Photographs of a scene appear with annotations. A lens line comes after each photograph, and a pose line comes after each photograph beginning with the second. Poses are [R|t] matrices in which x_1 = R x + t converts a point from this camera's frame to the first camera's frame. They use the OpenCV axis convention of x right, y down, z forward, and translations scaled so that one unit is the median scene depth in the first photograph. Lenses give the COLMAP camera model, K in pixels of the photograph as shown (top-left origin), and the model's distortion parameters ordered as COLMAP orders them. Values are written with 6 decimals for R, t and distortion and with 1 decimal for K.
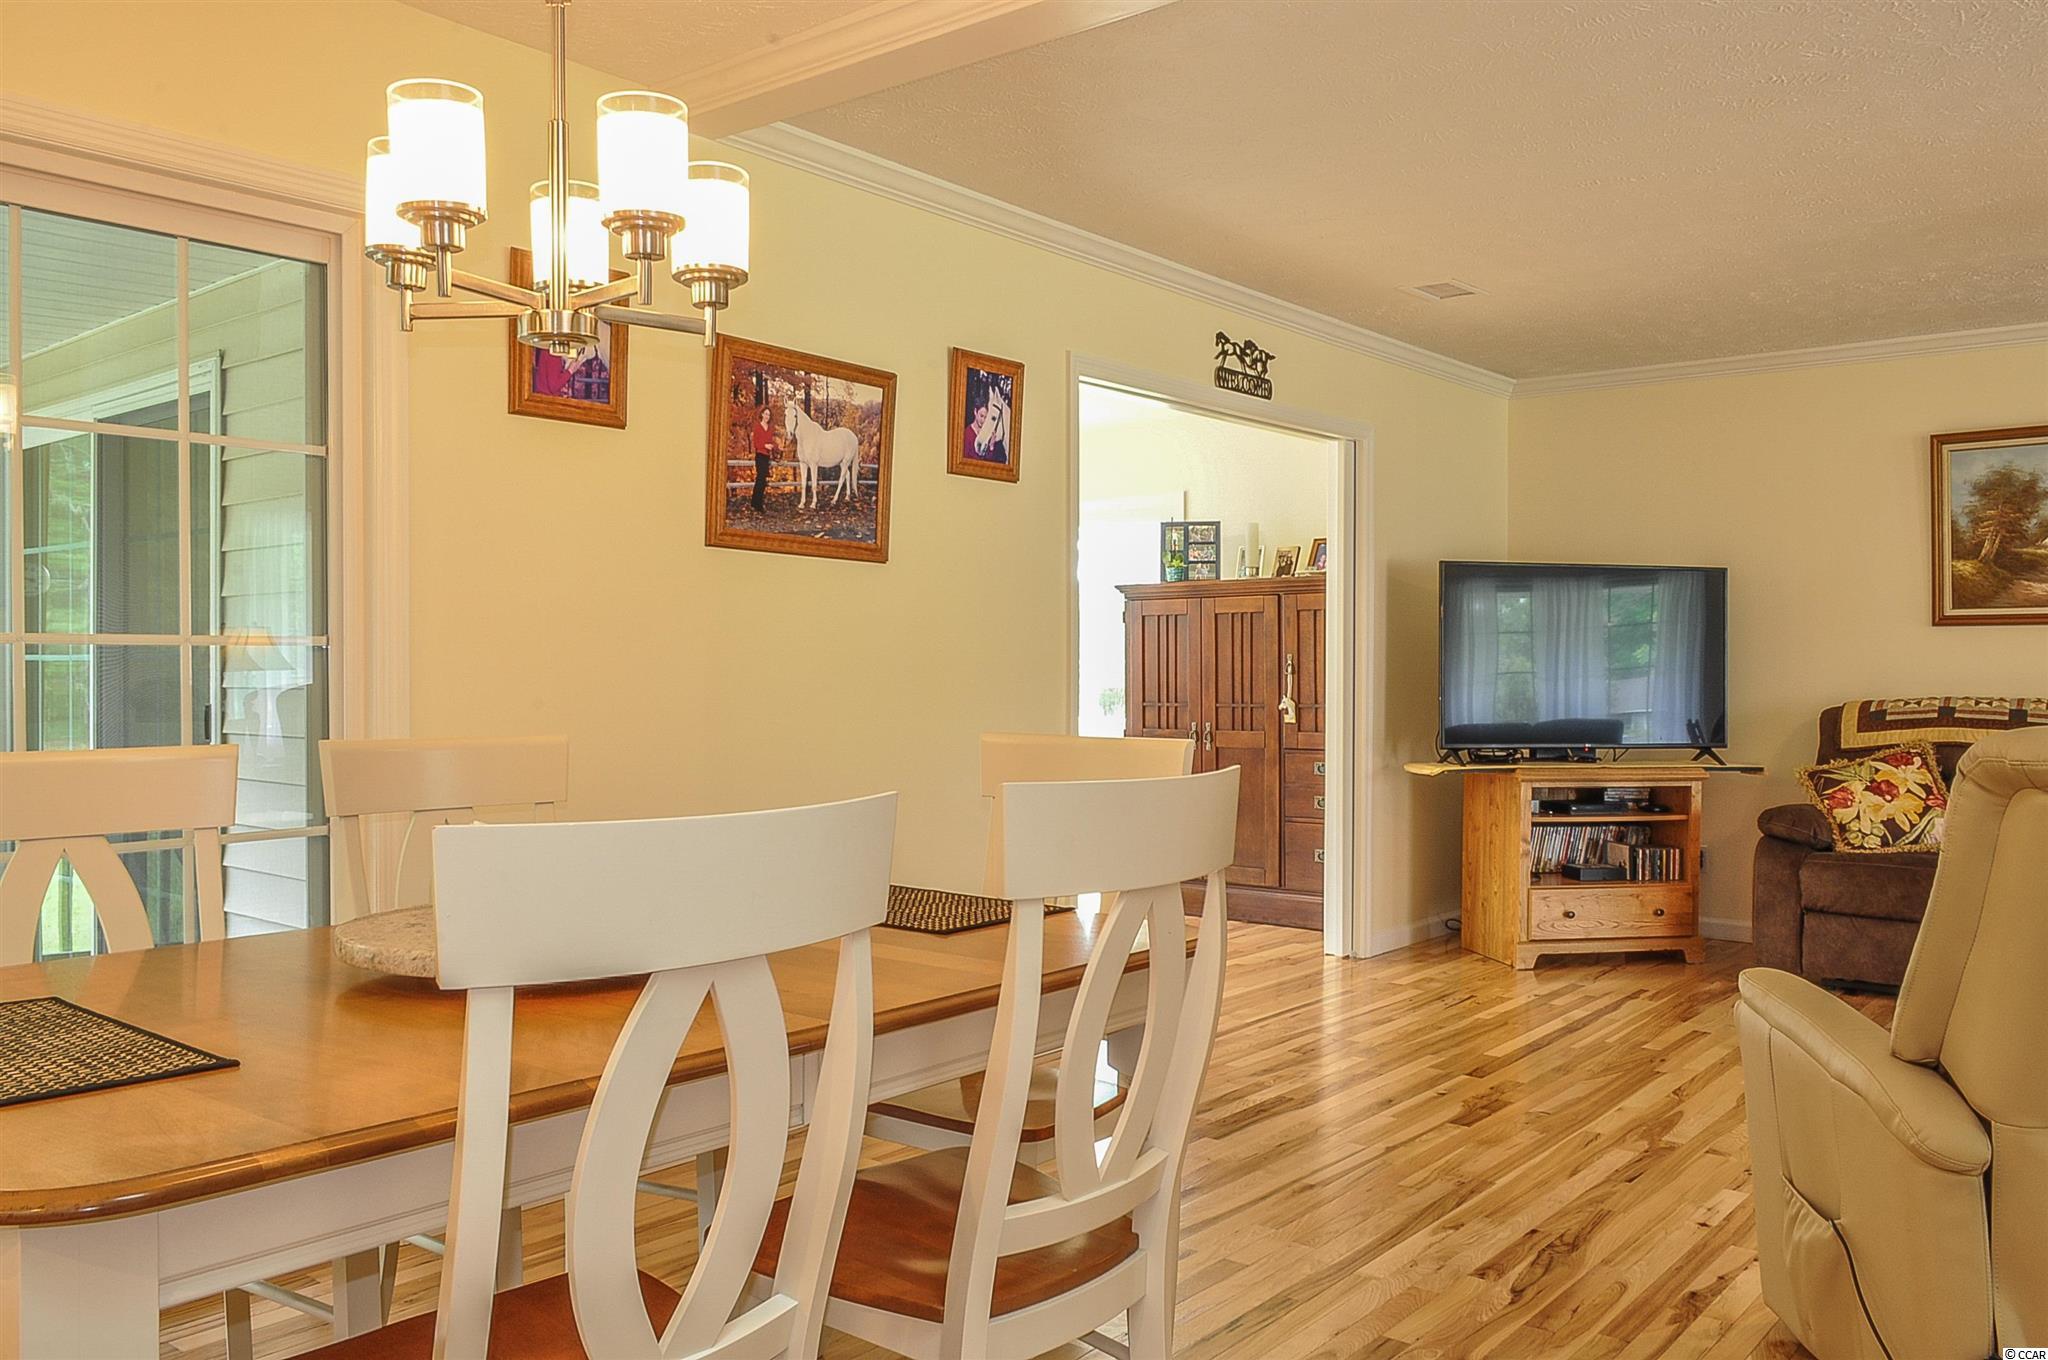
lens RADIAL K [[1601.5, 0, 1035.4], [0, 1601.5, 692.2], [0, 0, 1]] dist [-0.014543, 0.004496]
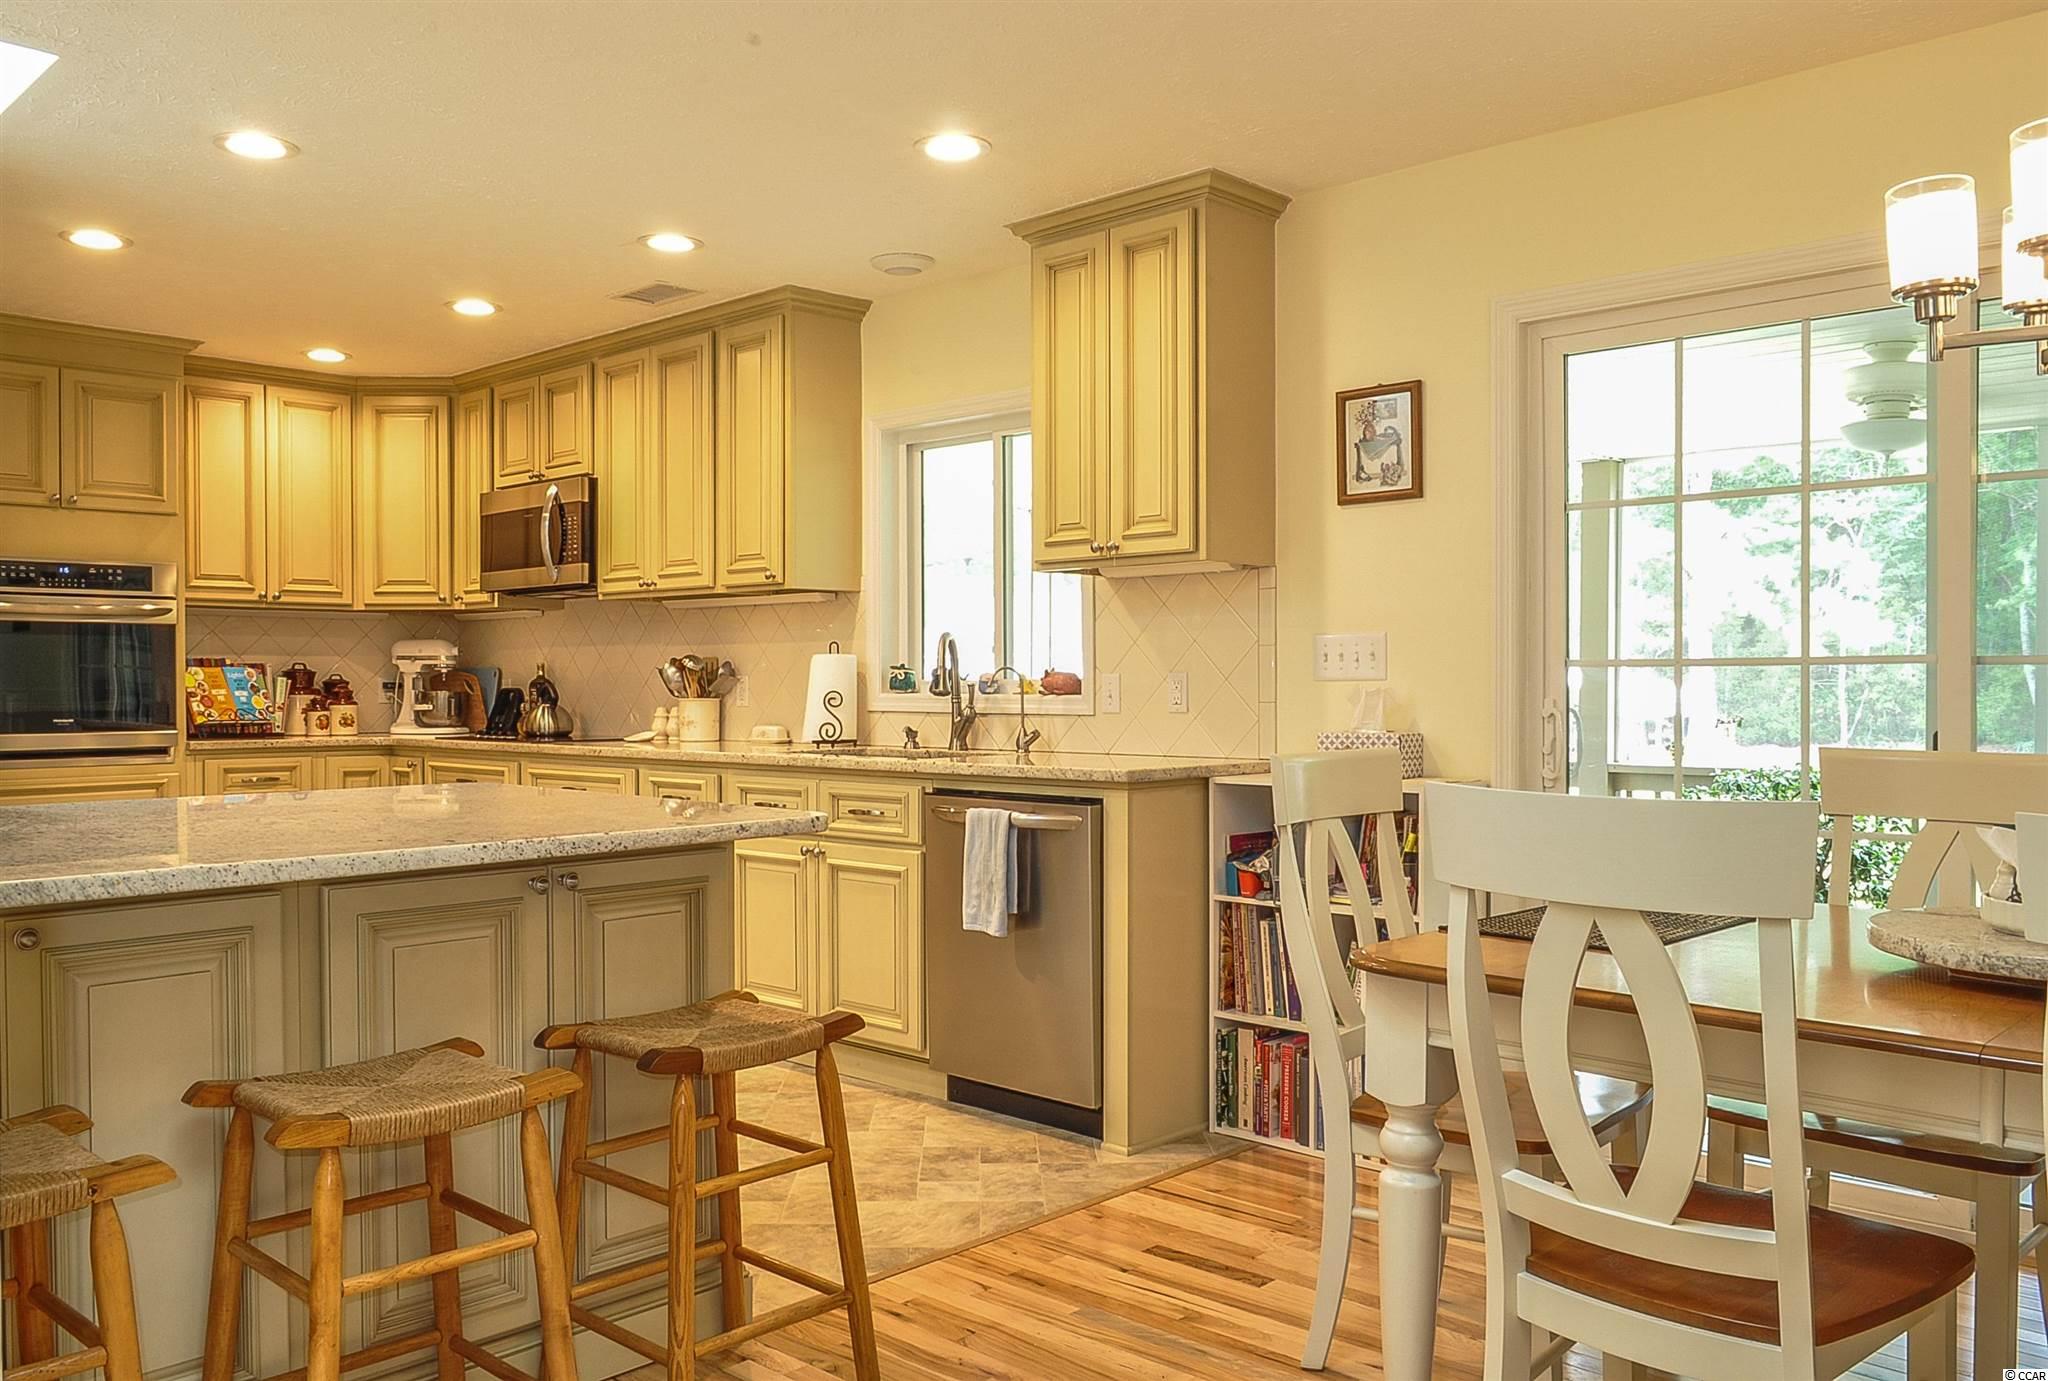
lens RADIAL K [[1630.7, 0, 1014.7], [0, 1630.7, 699.9], [0, 0, 1]] dist [-0.009301, 0.005238]
pose [[-0.081422, 0.009263, -0.996637, 0.347735], [-0.013181, 0.999859, 0.010370, -0.003145], [0.996593, 0.013981, -0.081288, 0.182123]]
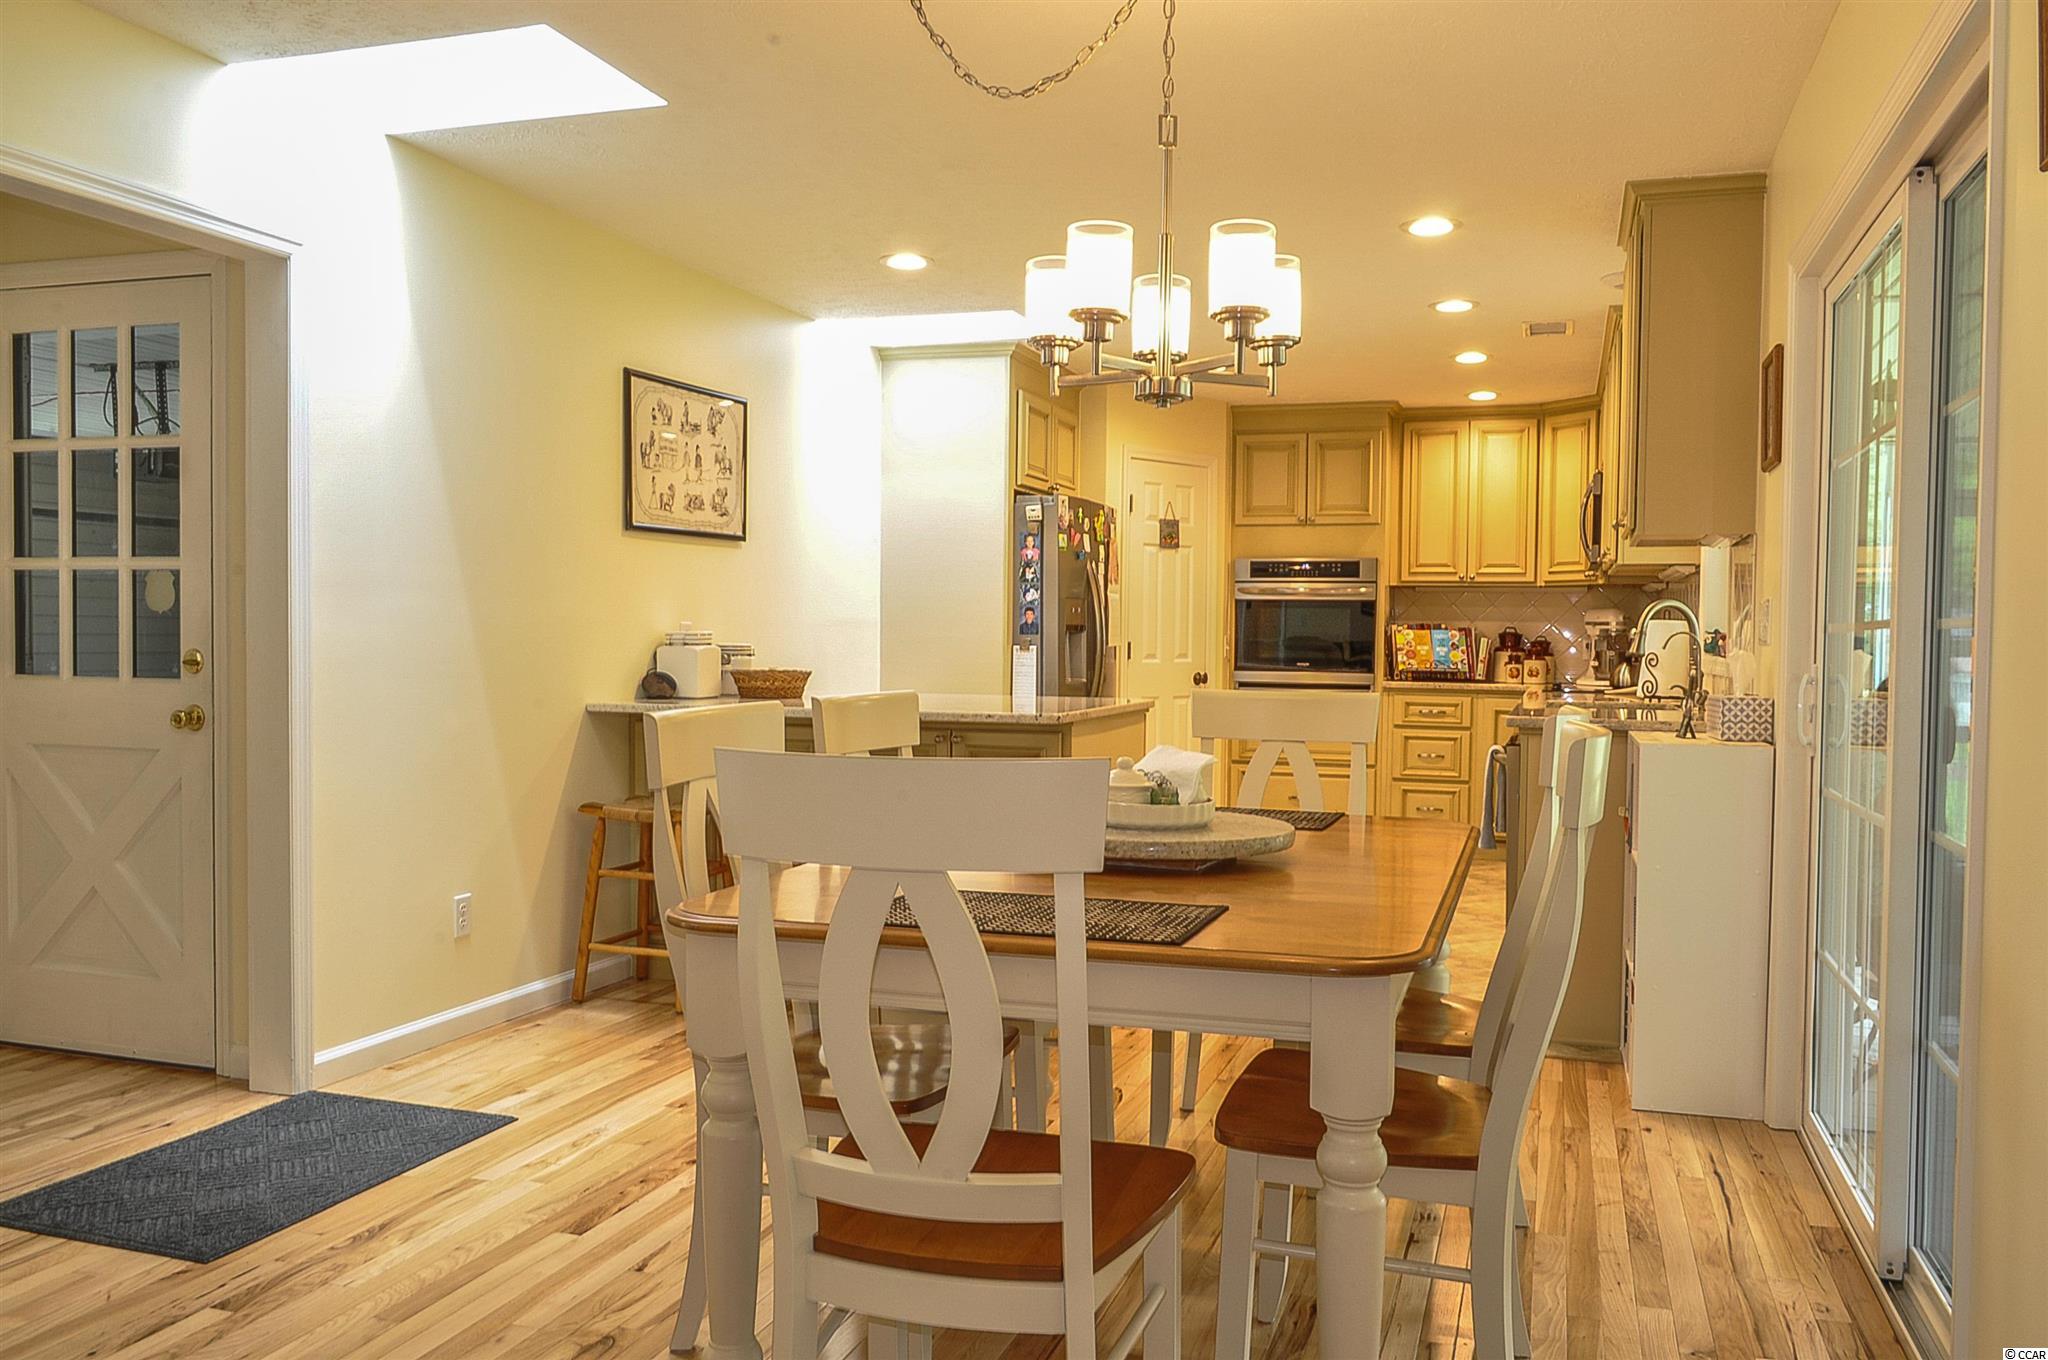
lens RADIAL K [[1601.5, 0, 1035.4], [0, 1601.5, 692.2], [0, 0, 1]] dist [-0.014543, 0.004496]
pose [[-0.933273, -0.001211, -0.359166, 0.129320], [-0.019839, 0.998641, 0.048183, -0.016578], [0.358620, 0.052093, -0.932029, 1.011326]]
